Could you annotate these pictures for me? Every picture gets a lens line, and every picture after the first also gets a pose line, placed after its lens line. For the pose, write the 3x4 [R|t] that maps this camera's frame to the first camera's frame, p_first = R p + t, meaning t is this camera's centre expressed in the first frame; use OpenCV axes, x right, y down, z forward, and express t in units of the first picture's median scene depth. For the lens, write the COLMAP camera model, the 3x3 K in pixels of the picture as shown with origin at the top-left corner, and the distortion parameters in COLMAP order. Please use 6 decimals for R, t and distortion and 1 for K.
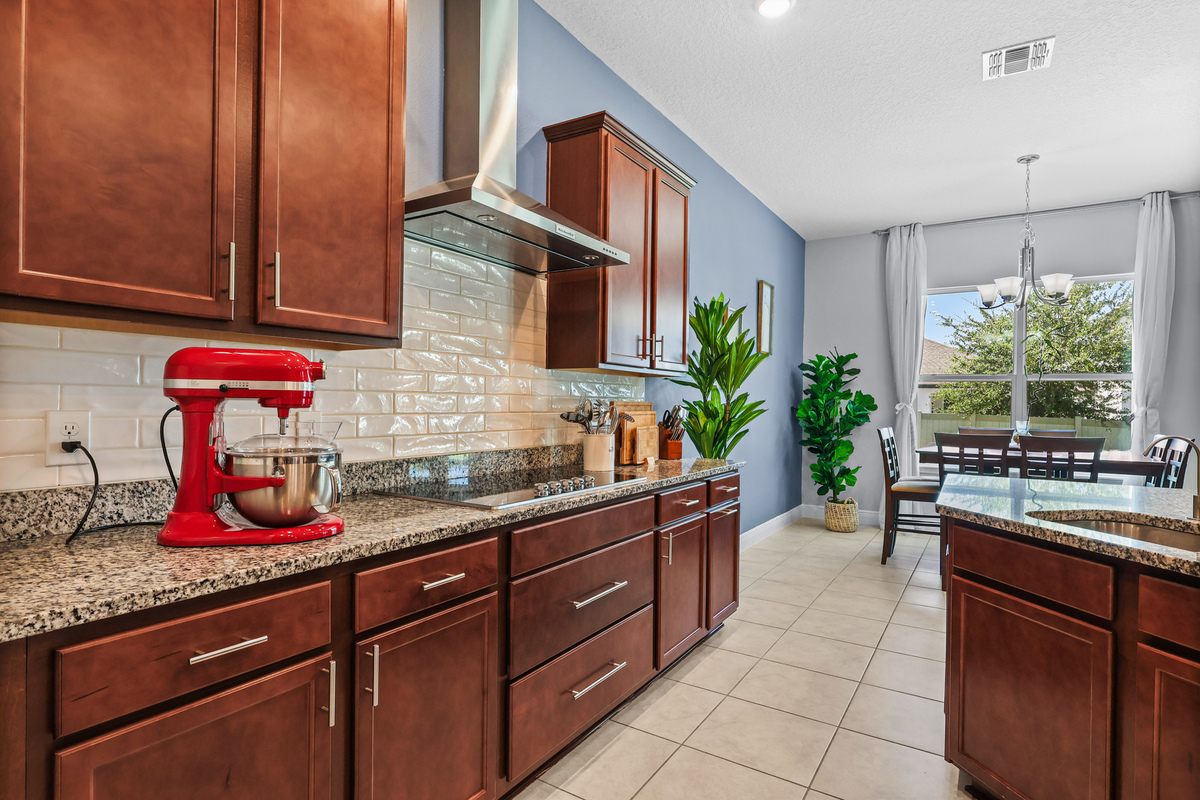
lens RADIAL K [[614.8, 0, 601.0], [0, 614.8, 402.2], [0, 0, 1]] dist [0.006583, 0.002238]
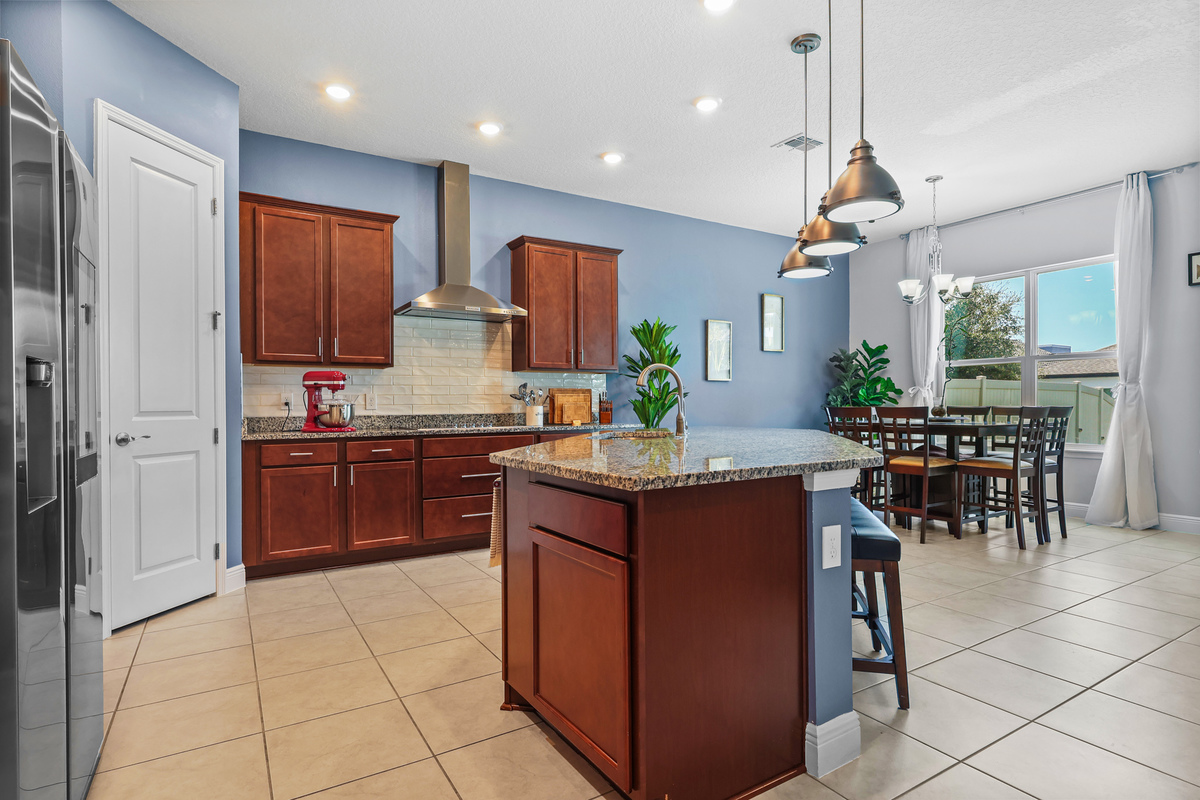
lens RADIAL K [[614.8, 0, 602.5], [0, 614.8, 399.8], [0, 0, 1]] dist [0.006583, 0.002238]
pose [[0.902782, -0.024409, -0.429406, 1.005828], [0.020813, 0.999698, -0.013068, 0.063587], [0.429595, 0.002860, 0.903017, -0.595244]]
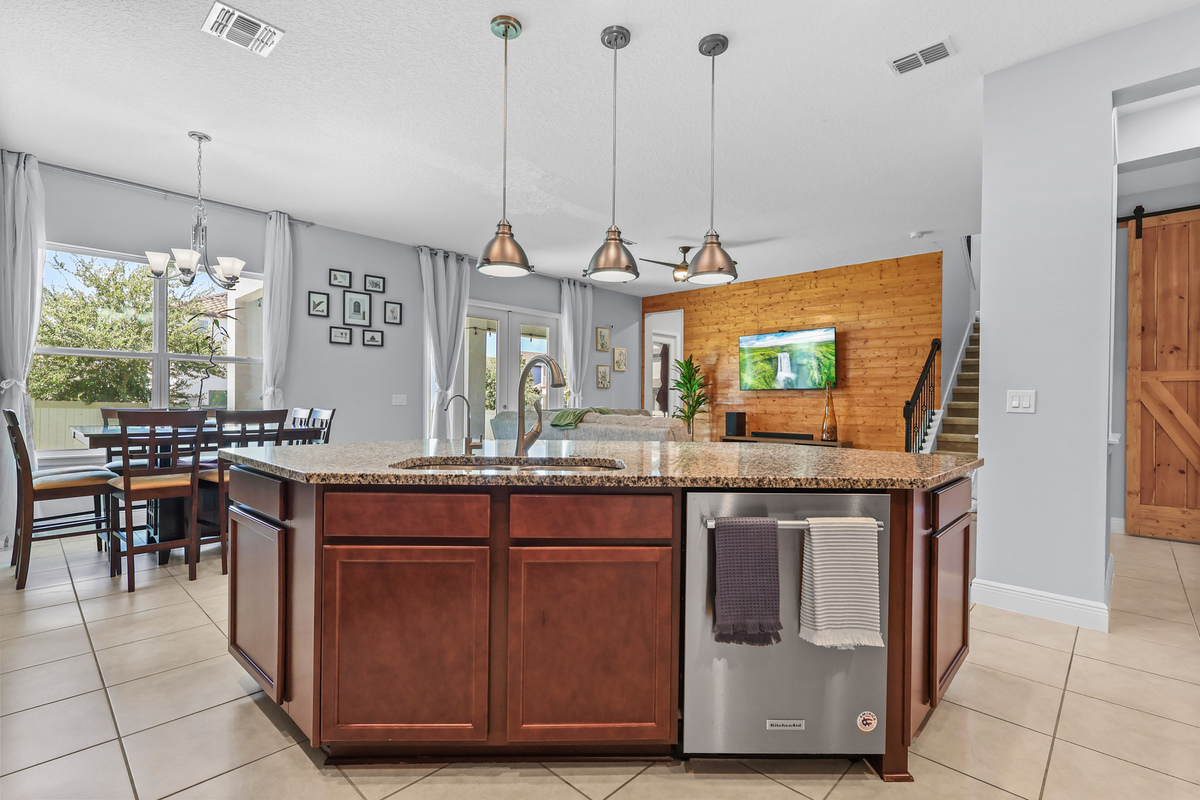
lens RADIAL K [[556.5, 0, 601.9], [0, 556.5, 403.0], [0, 0, 1]] dist [0.000779, -0.000739]
pose [[0.198280, -0.015002, 0.980031, -0.118610], [-0.006782, 0.999838, 0.016677, 0.031856], [-0.980122, -0.009953, 0.198146, 0.289404]]
